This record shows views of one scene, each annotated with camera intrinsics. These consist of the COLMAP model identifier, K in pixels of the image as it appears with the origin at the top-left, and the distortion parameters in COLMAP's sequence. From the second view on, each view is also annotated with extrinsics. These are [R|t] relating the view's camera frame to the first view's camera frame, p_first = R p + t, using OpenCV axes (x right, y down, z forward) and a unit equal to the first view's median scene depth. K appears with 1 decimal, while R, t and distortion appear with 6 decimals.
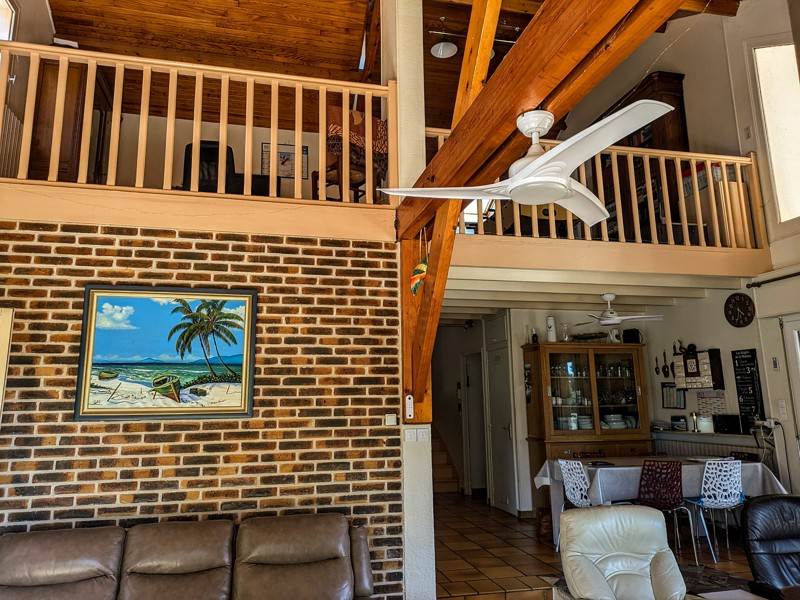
lens RADIAL K [[576.6, 0, 383.2], [0, 576.6, 297.2], [0, 0, 1]] dist [0.028347, 0.002448]
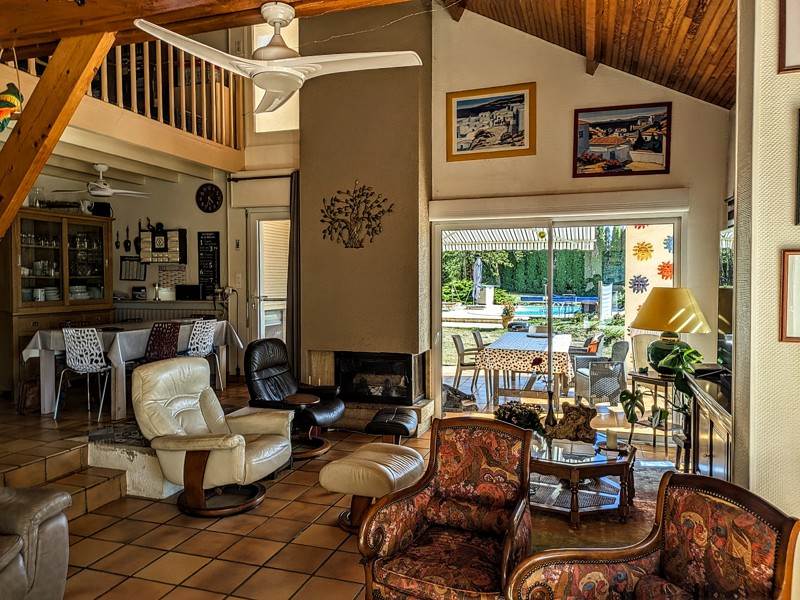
lens RADIAL K [[576.6, 0, 383.2], [0, 576.6, 297.2], [0, 0, 1]] dist [0.028347, 0.002448]
pose [[0.551245, -0.013832, 0.834229, -0.172146], [-0.161028, 0.979300, 0.122642, 0.017721], [-0.818657, -0.201940, 0.537607, 0.037306]]
